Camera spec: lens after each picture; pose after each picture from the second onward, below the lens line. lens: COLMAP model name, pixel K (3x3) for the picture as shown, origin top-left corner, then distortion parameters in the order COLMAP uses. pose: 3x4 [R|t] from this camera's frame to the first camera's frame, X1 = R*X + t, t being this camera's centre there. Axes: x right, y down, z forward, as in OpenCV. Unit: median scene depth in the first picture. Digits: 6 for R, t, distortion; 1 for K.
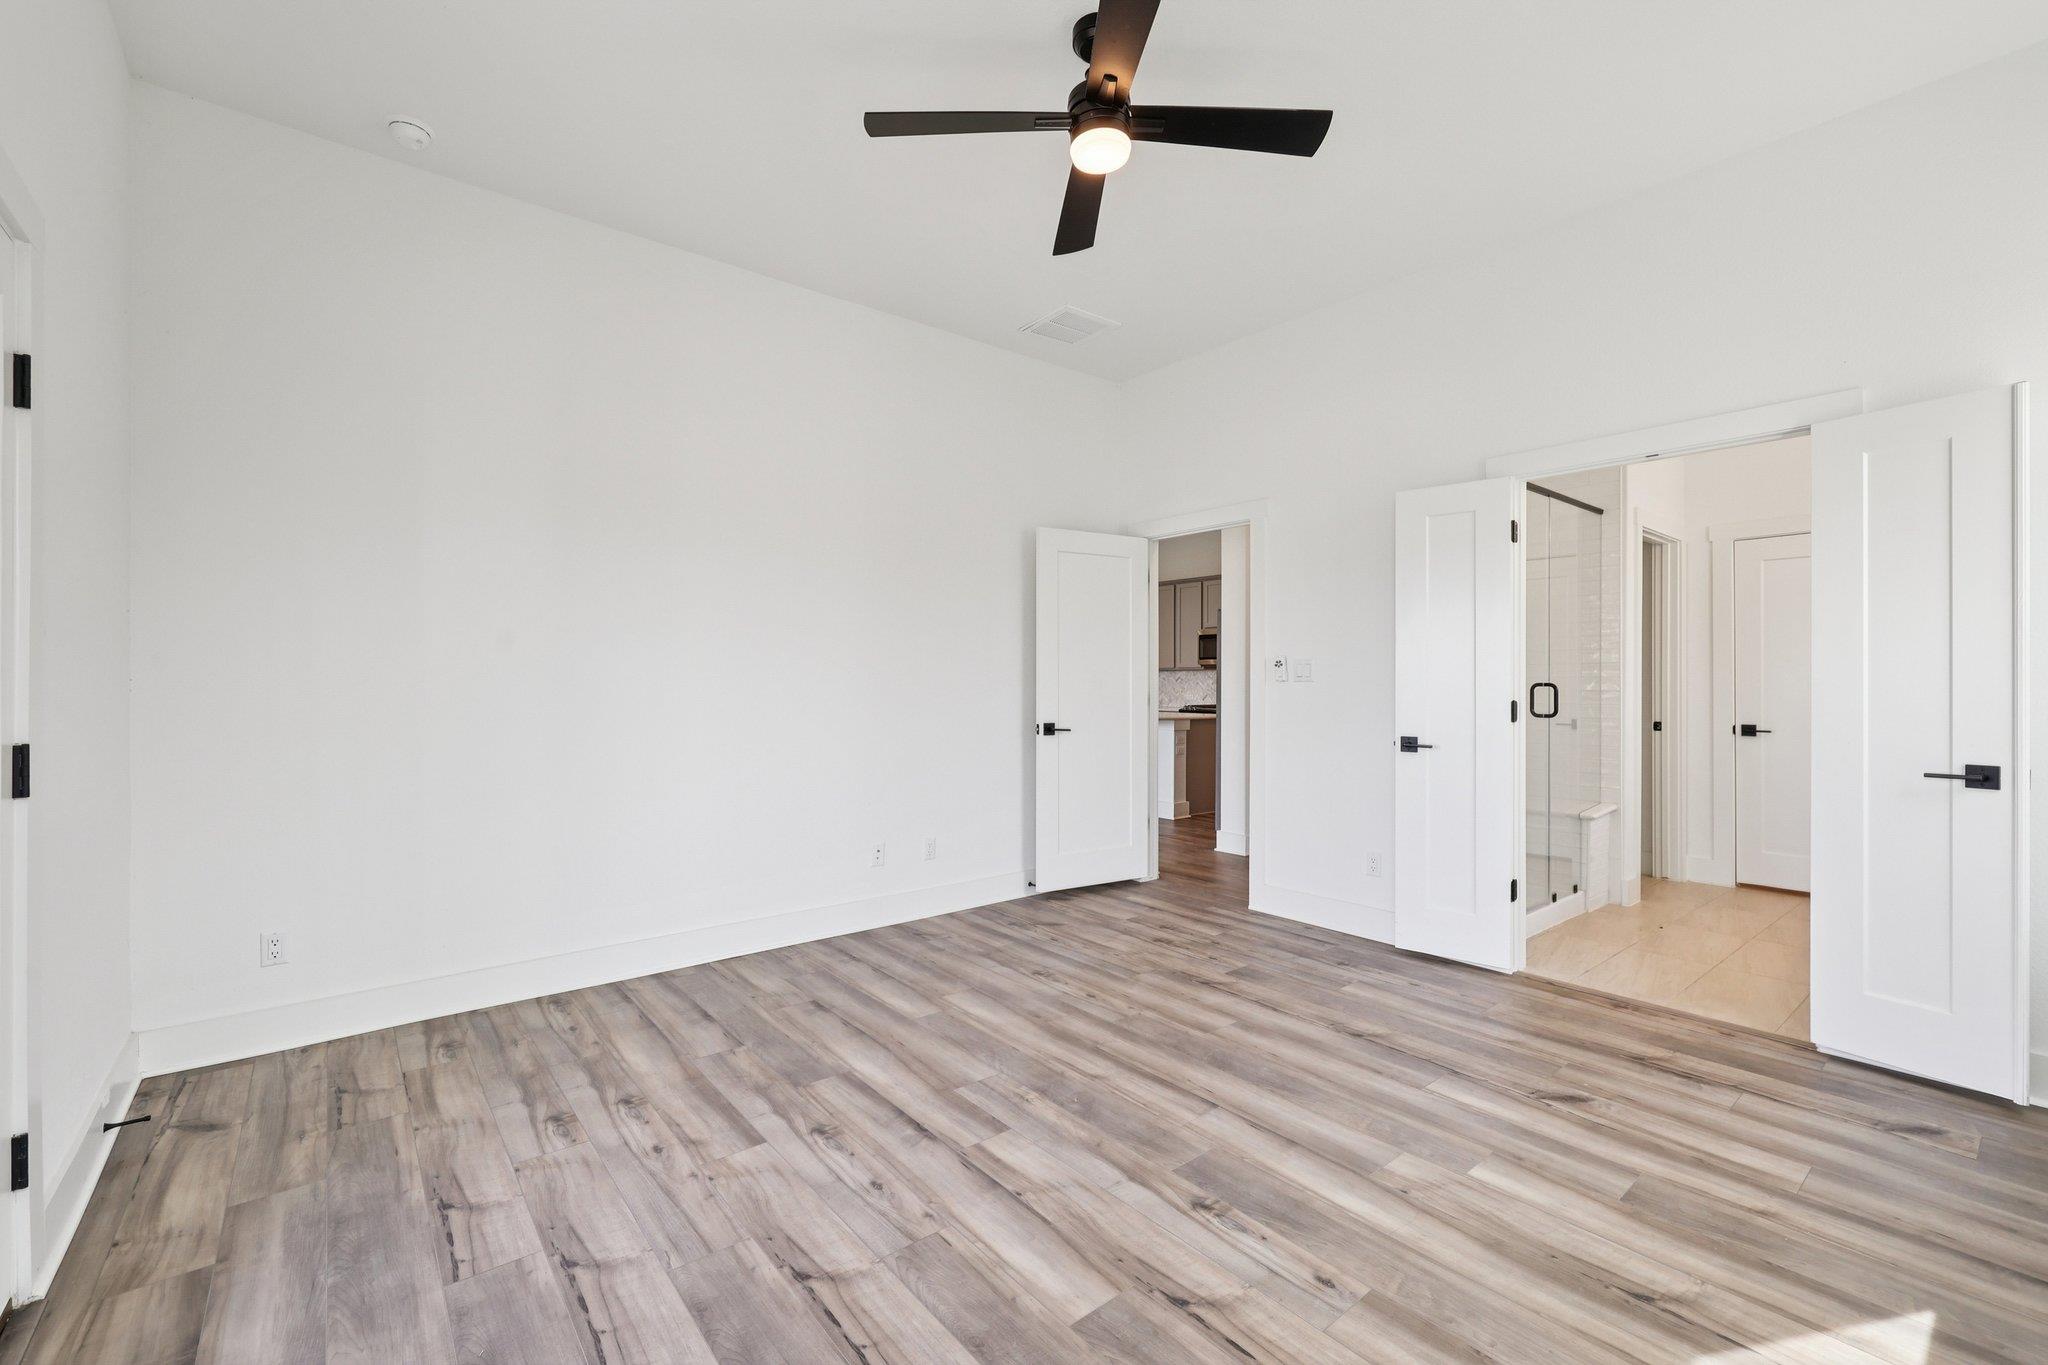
lens RADIAL K [[862.5, 0, 1025.9], [0, 862.5, 682.7], [0, 0, 1]] dist [0.002345, -0.000050]
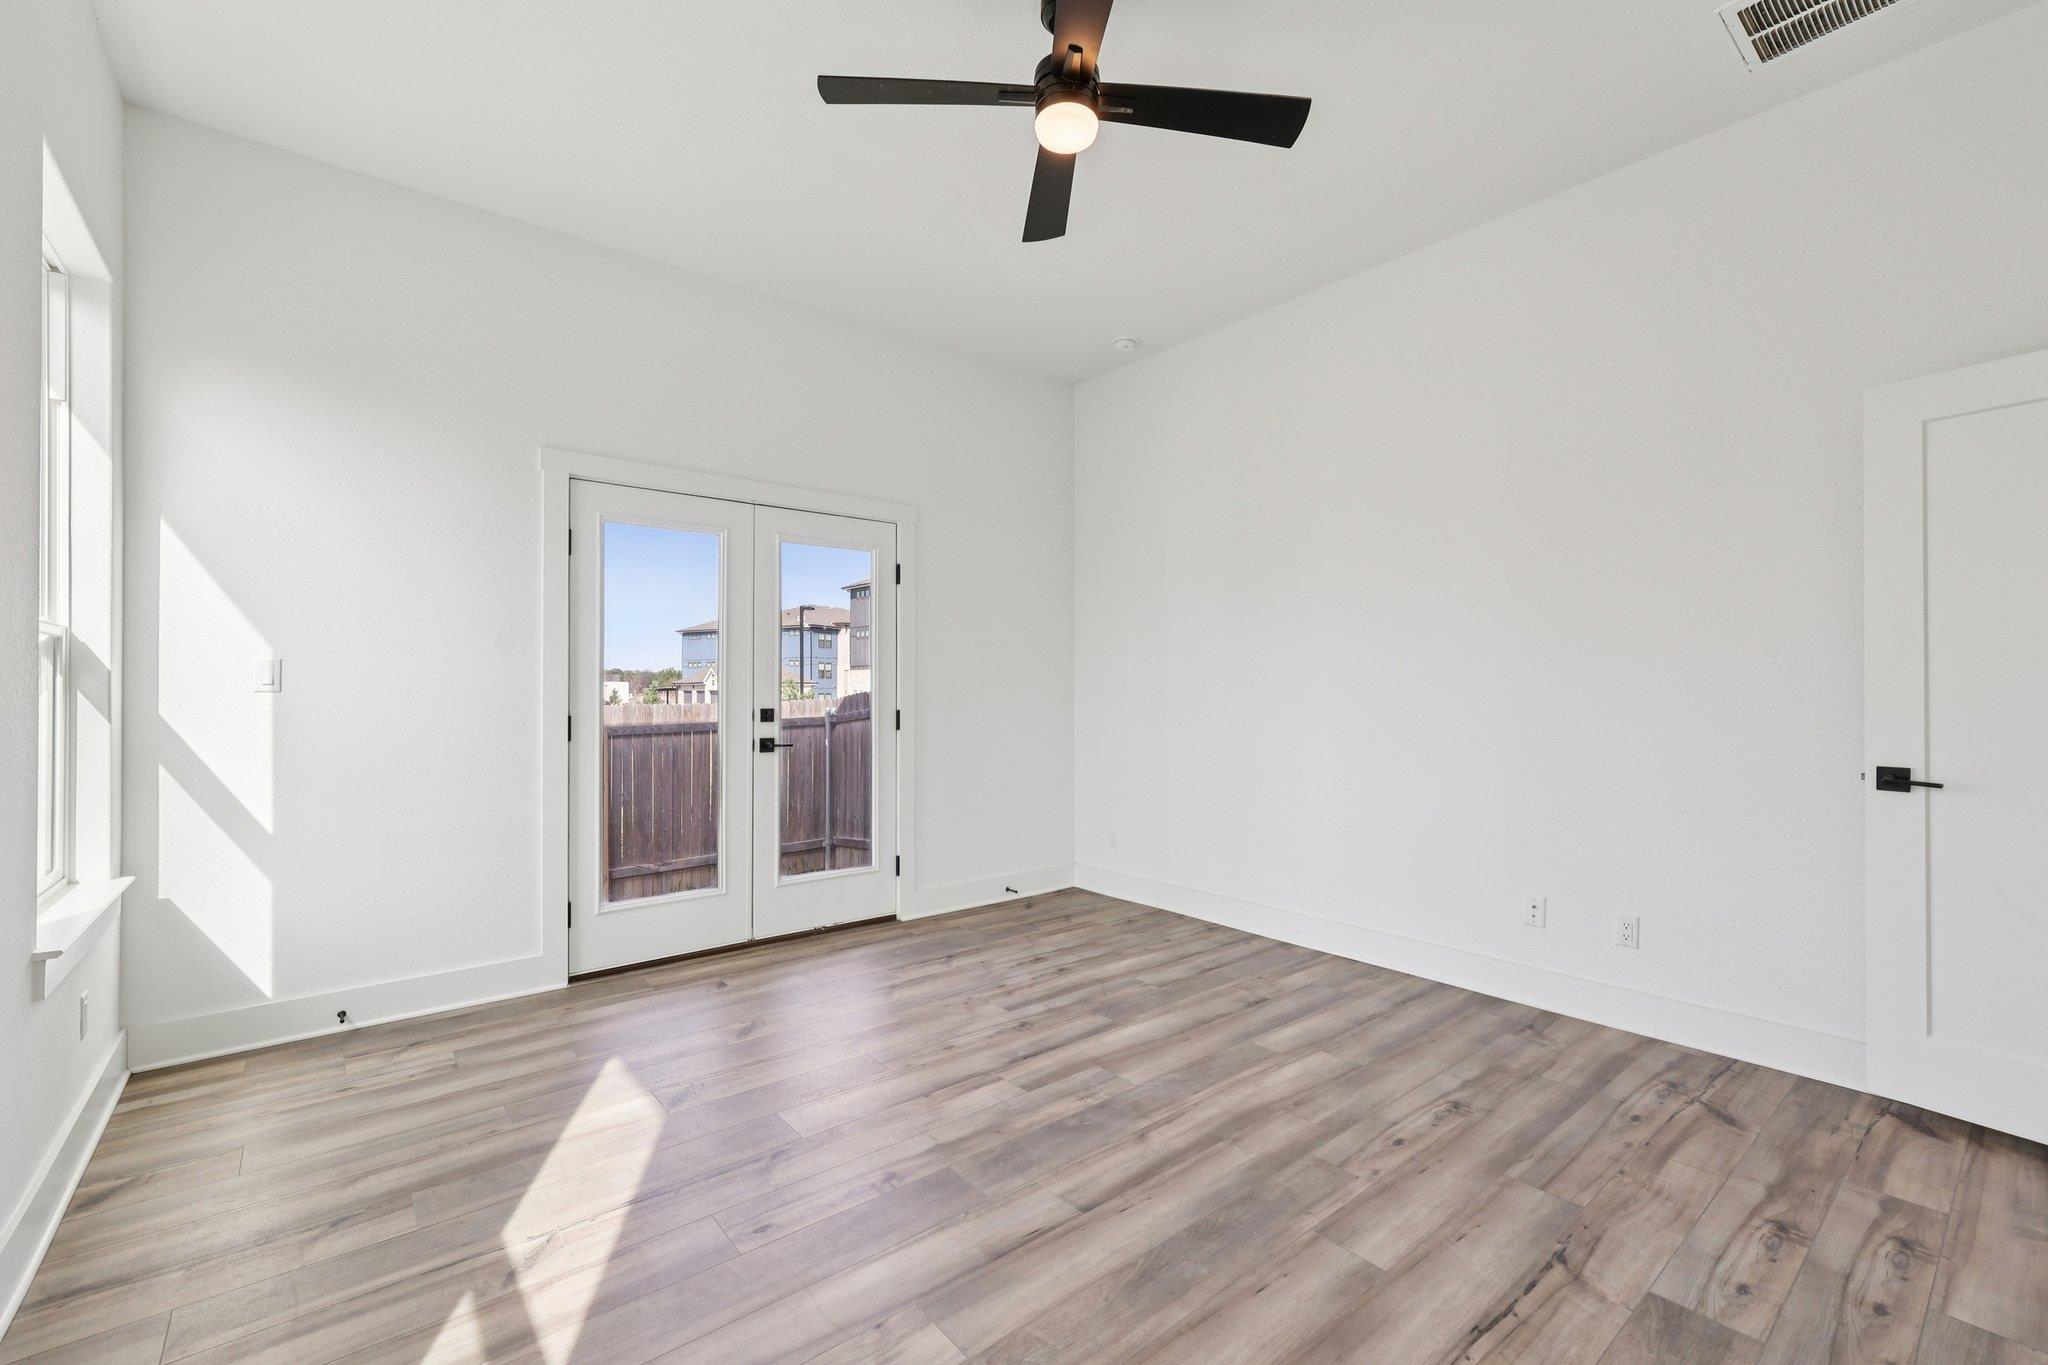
lens RADIAL K [[862.5, 0, 1021.8], [0, 862.5, 679.4], [0, 0, 1]] dist [0.002345, -0.000050]
pose [[0.003661, -0.008605, -0.999956, 0.850307], [-0.001274, 0.999962, -0.008609, 0.000660], [0.999992, 0.001306, 0.003650, 0.773565]]
